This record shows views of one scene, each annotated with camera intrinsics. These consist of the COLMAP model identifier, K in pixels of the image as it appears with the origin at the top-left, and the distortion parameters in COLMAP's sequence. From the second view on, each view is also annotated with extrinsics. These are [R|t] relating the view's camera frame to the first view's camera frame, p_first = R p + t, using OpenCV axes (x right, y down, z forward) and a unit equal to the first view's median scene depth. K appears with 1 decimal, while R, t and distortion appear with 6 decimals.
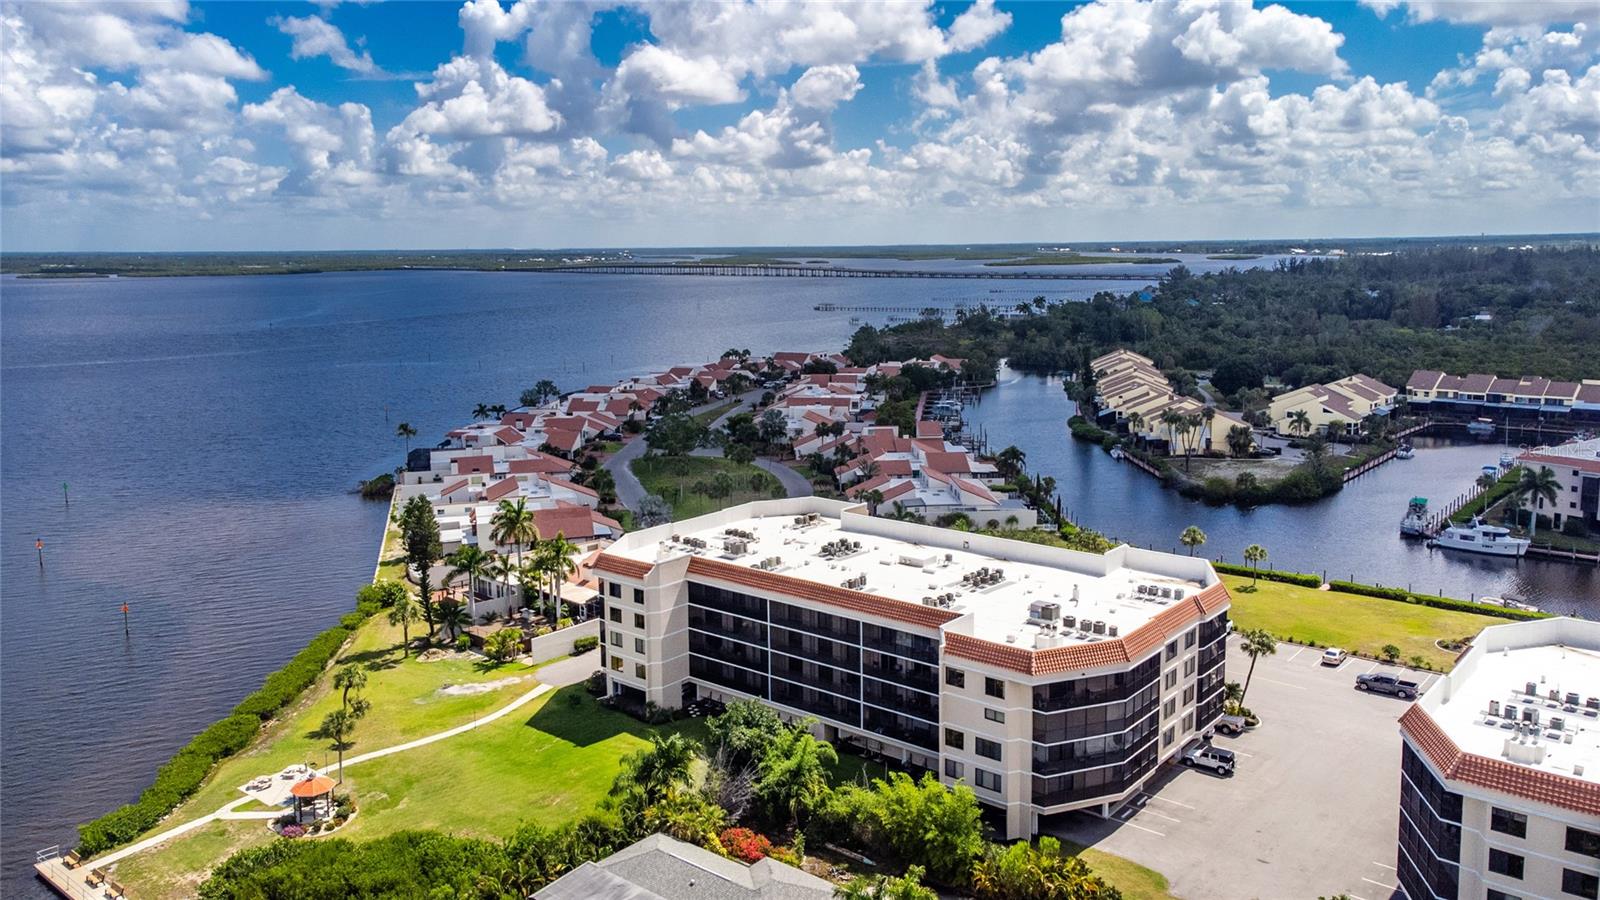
lens RADIAL K [[1207.0, 0, 794.6], [0, 1207.0, 433.2], [0, 0, 1]] dist [0.037614, 0.035324]
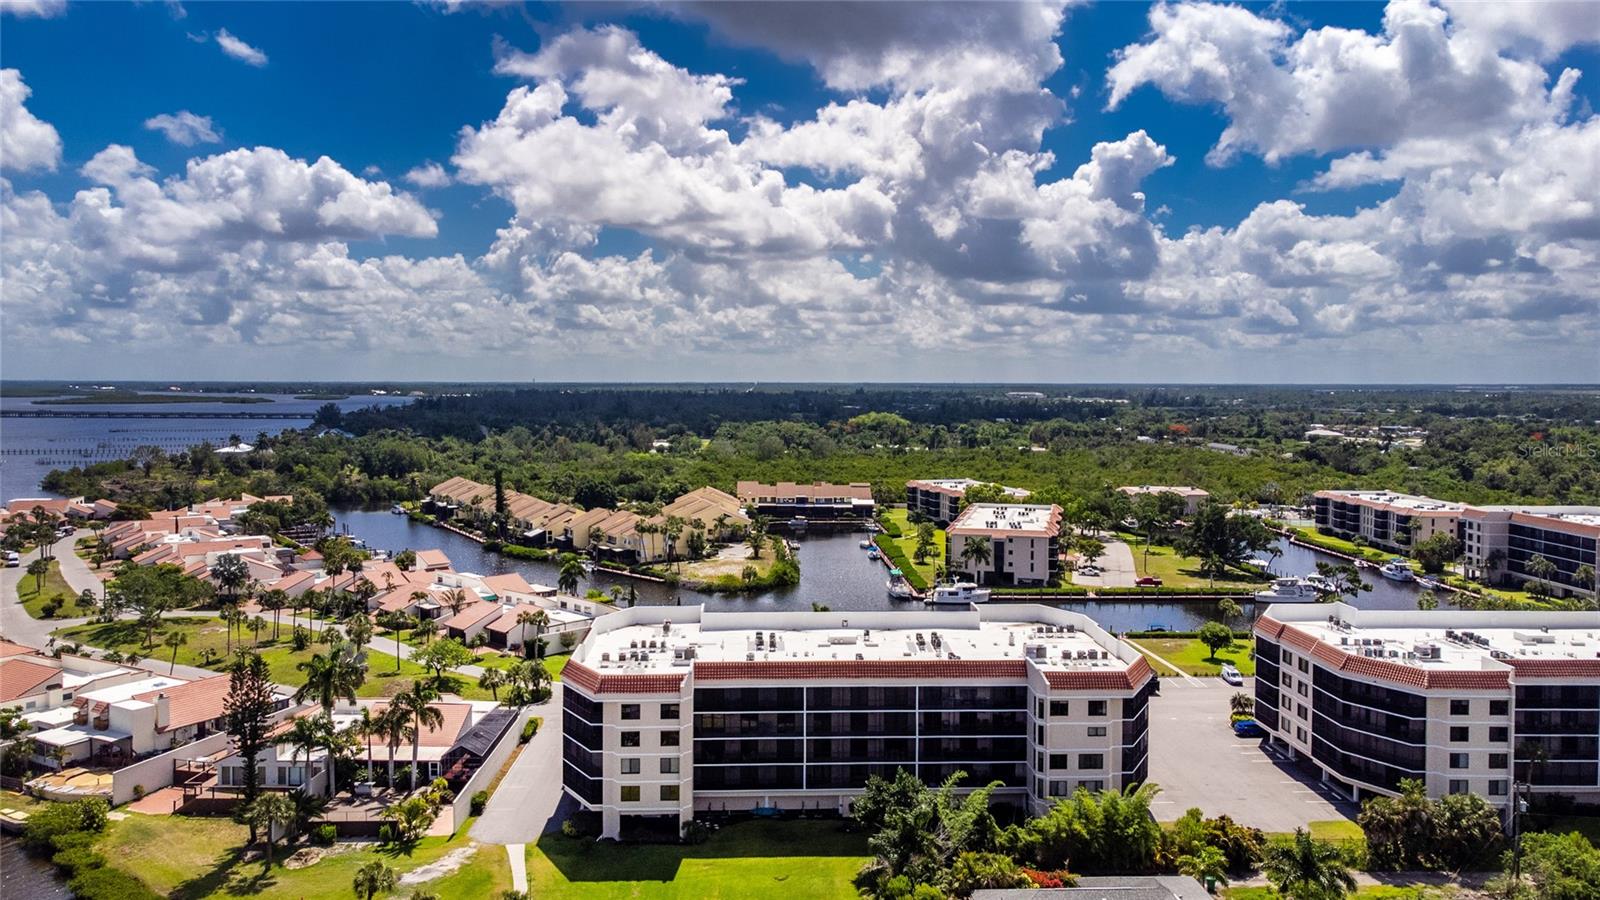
lens RADIAL K [[1207.0, 0, 794.6], [0, 1207.0, 433.2], [0, 0, 1]] dist [0.037614, 0.035324]
pose [[0.744571, -0.014733, 0.667380, -0.691598], [0.091307, 0.992608, -0.079955, 0.003329], [-0.661269, 0.120468, 0.740413, 0.203825]]
